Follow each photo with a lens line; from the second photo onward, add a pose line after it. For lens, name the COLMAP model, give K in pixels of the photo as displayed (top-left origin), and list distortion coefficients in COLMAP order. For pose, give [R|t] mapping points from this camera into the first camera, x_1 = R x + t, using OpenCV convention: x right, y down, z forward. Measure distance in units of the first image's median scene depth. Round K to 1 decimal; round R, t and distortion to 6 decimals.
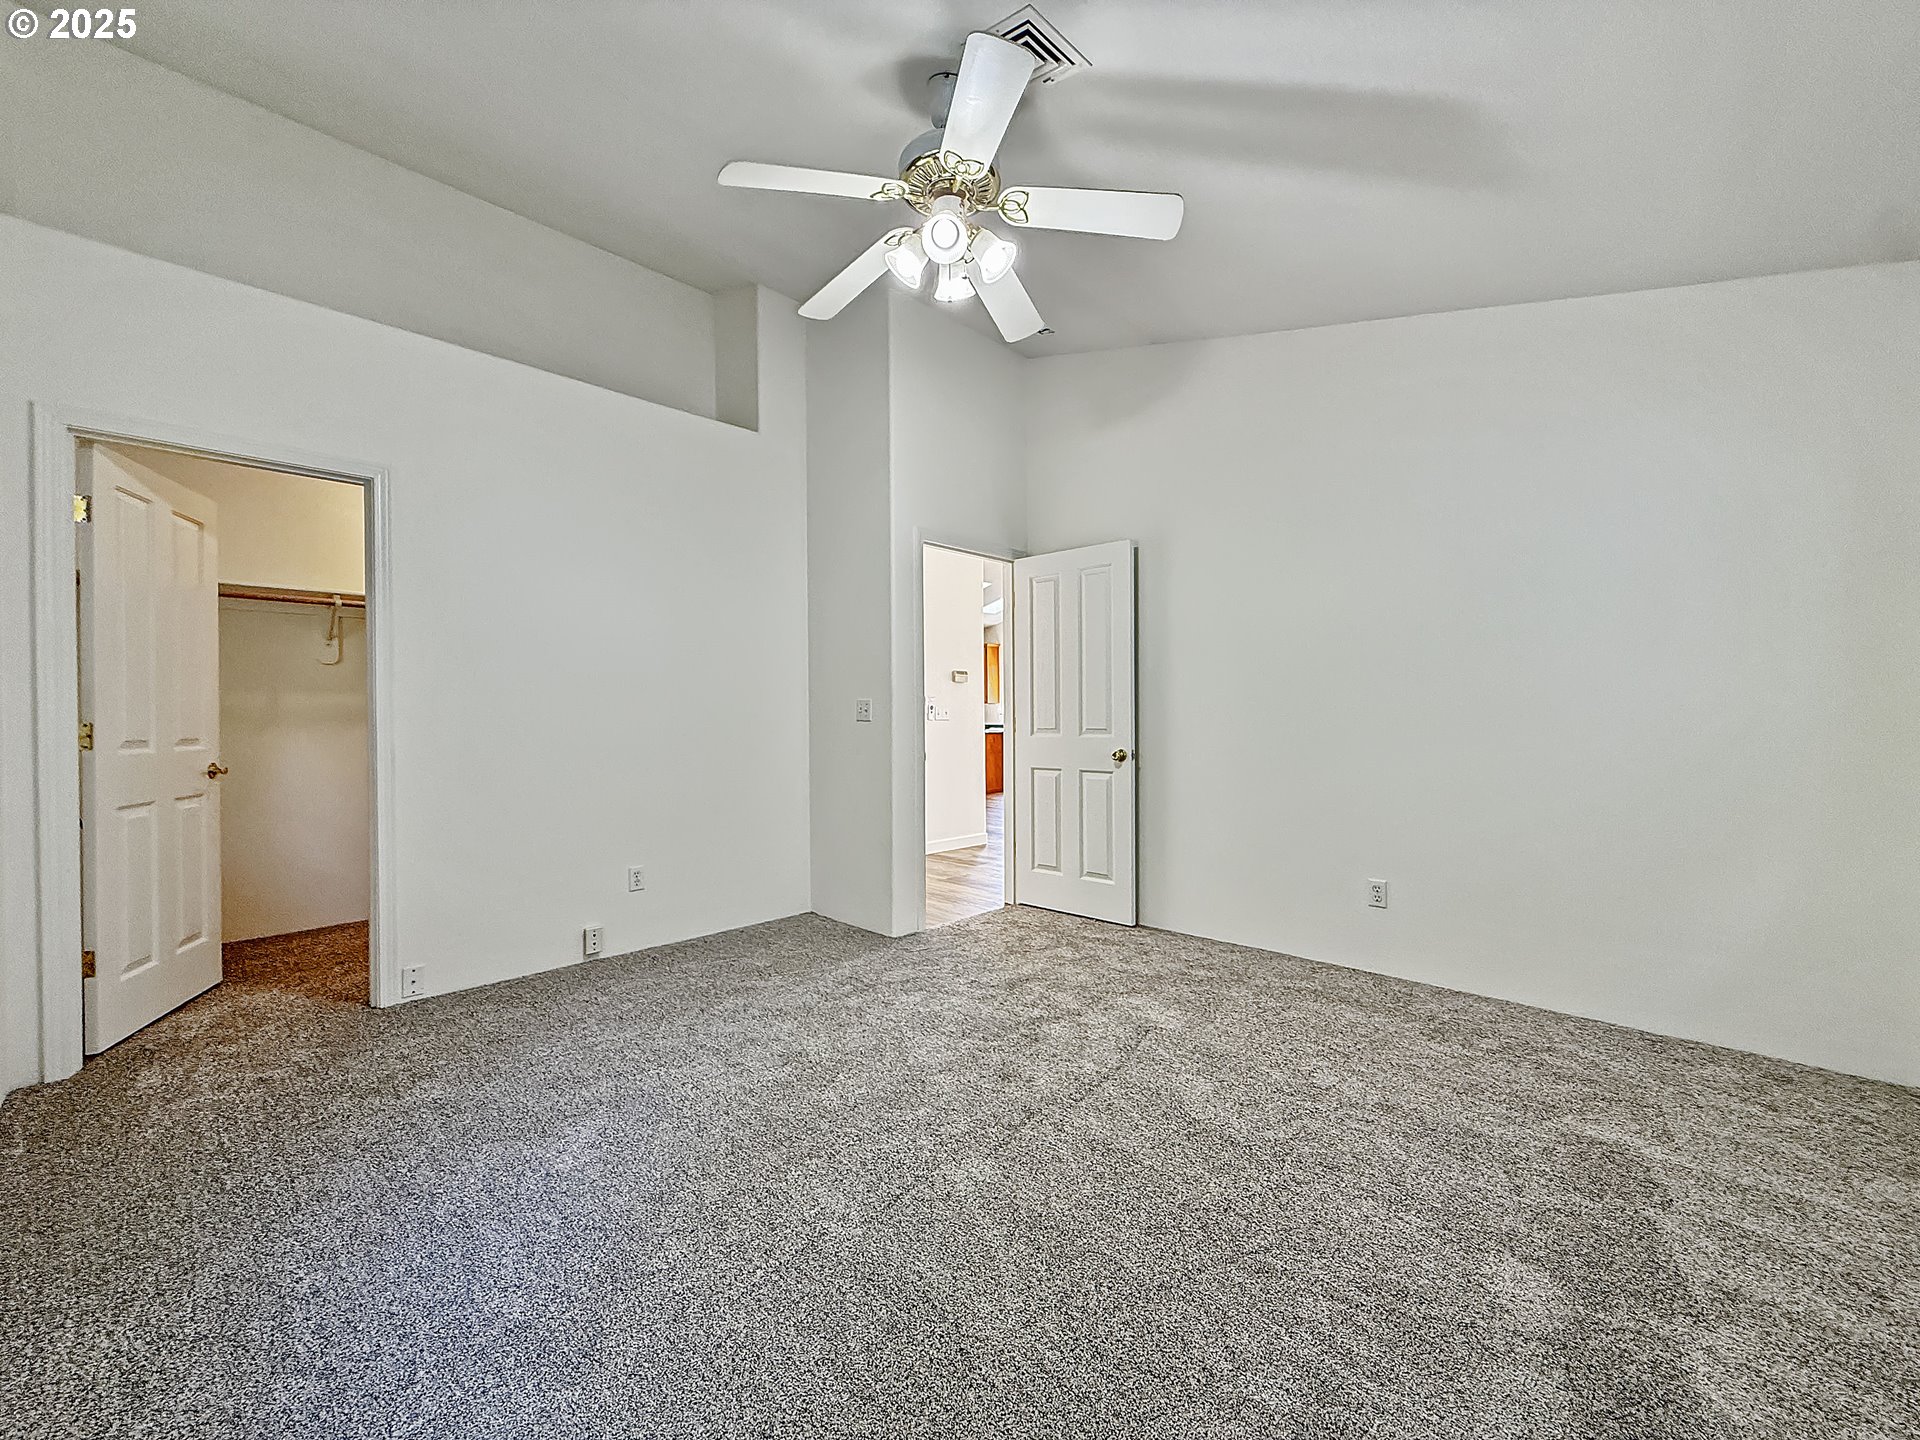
lens RADIAL K [[768.3, 0, 958.3], [0, 768.3, 721.2], [0, 0, 1]] dist [0.001114, -0.000076]
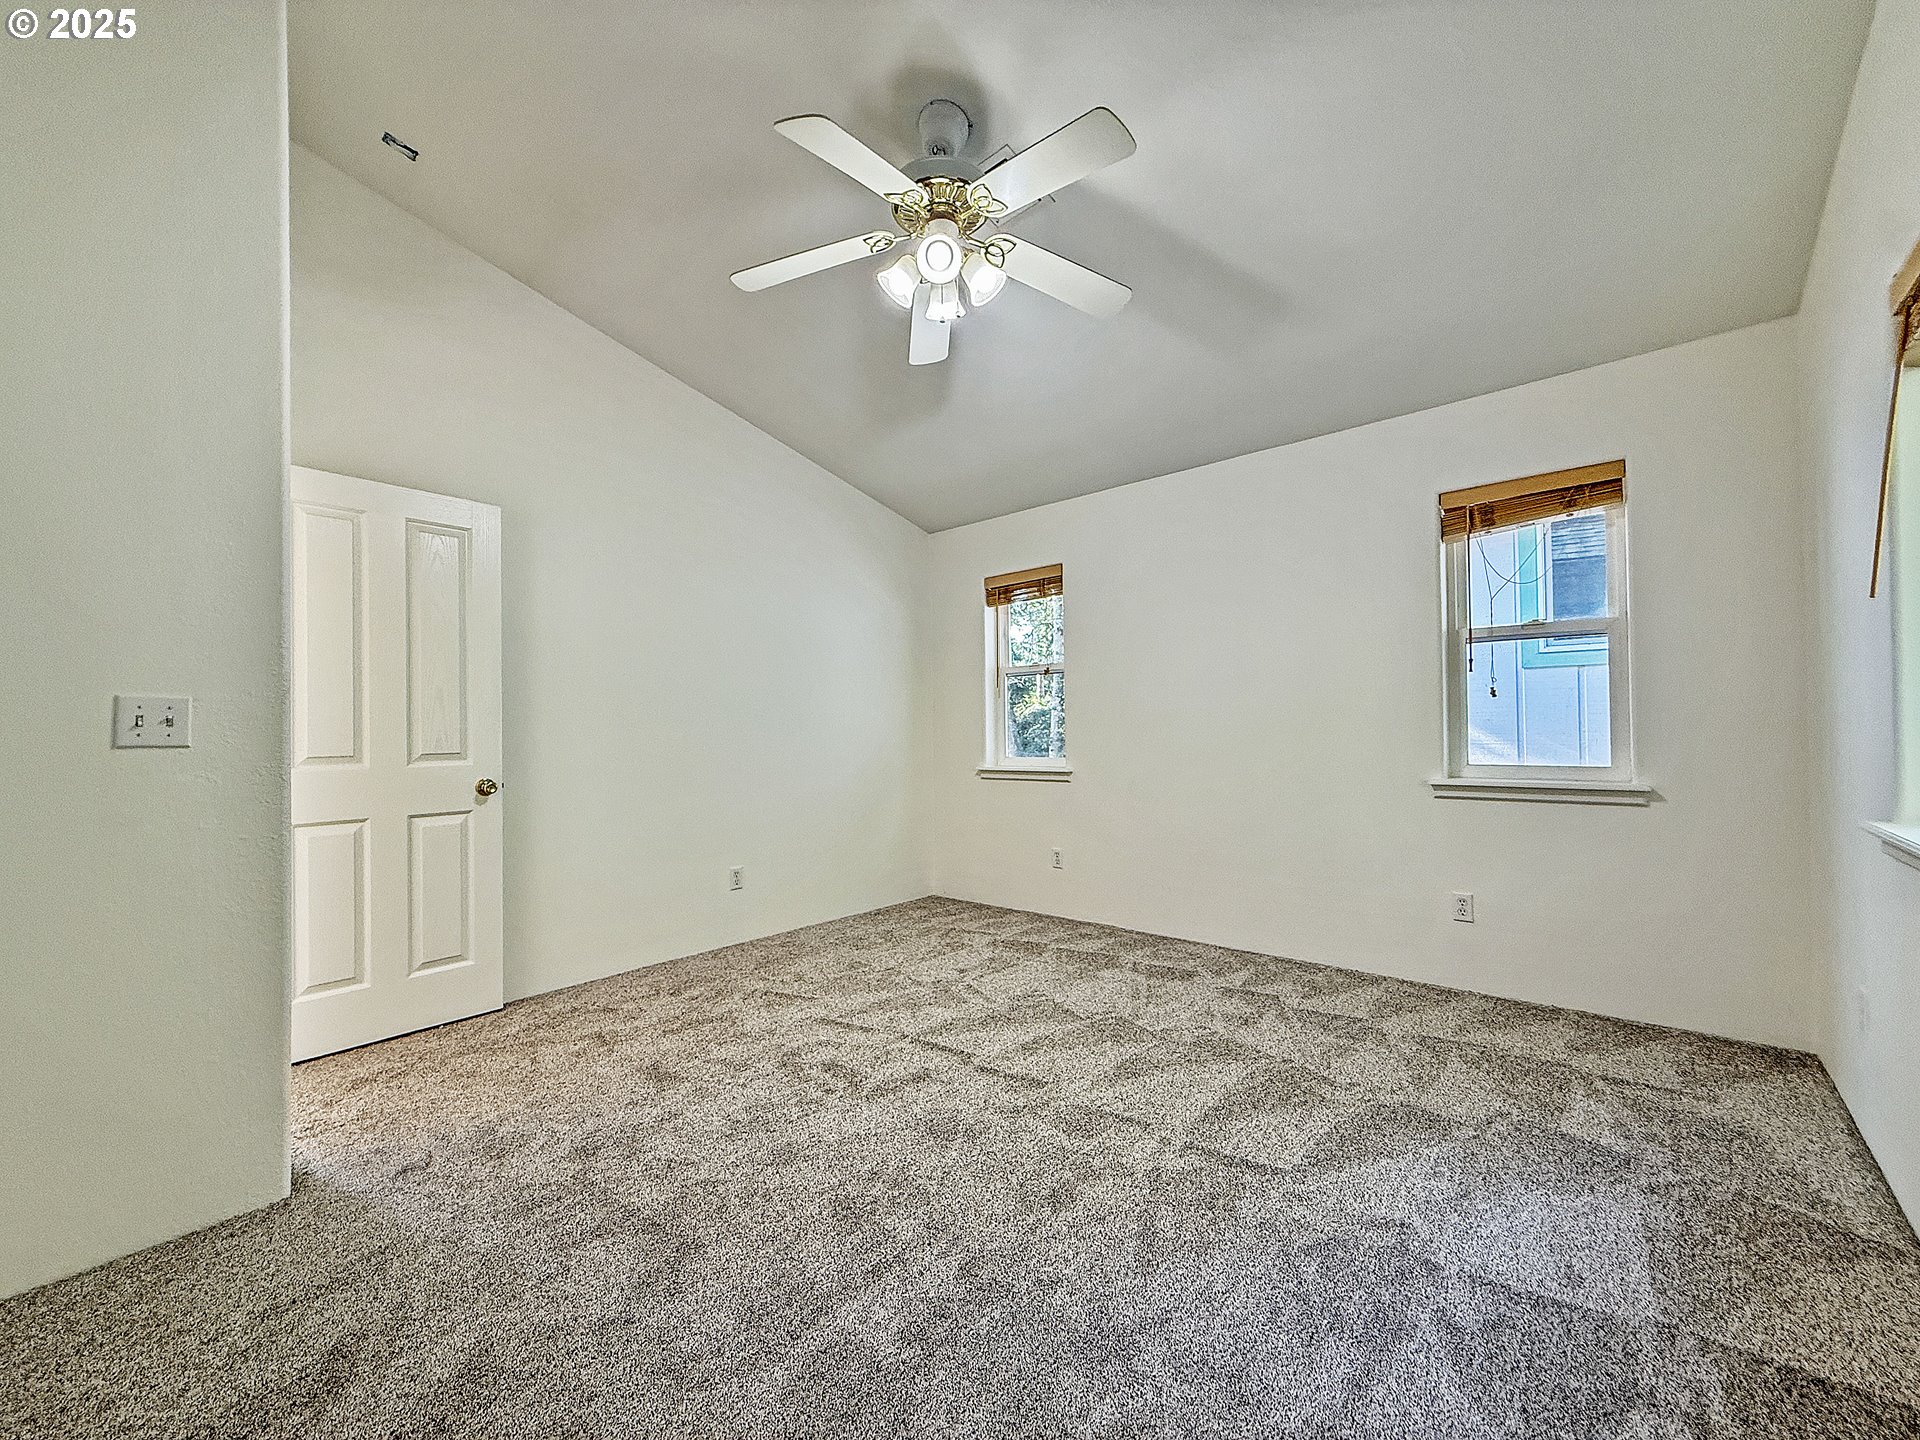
lens RADIAL K [[768.3, 0, 958.3], [0, 768.3, 721.2], [0, 0, 1]] dist [0.001114, -0.000076]
pose [[-0.056256, 0.013541, 0.998325, -0.639783], [0.017621, 0.999766, -0.012567, -0.003447], [-0.998261, 0.016885, -0.056482, 0.651638]]
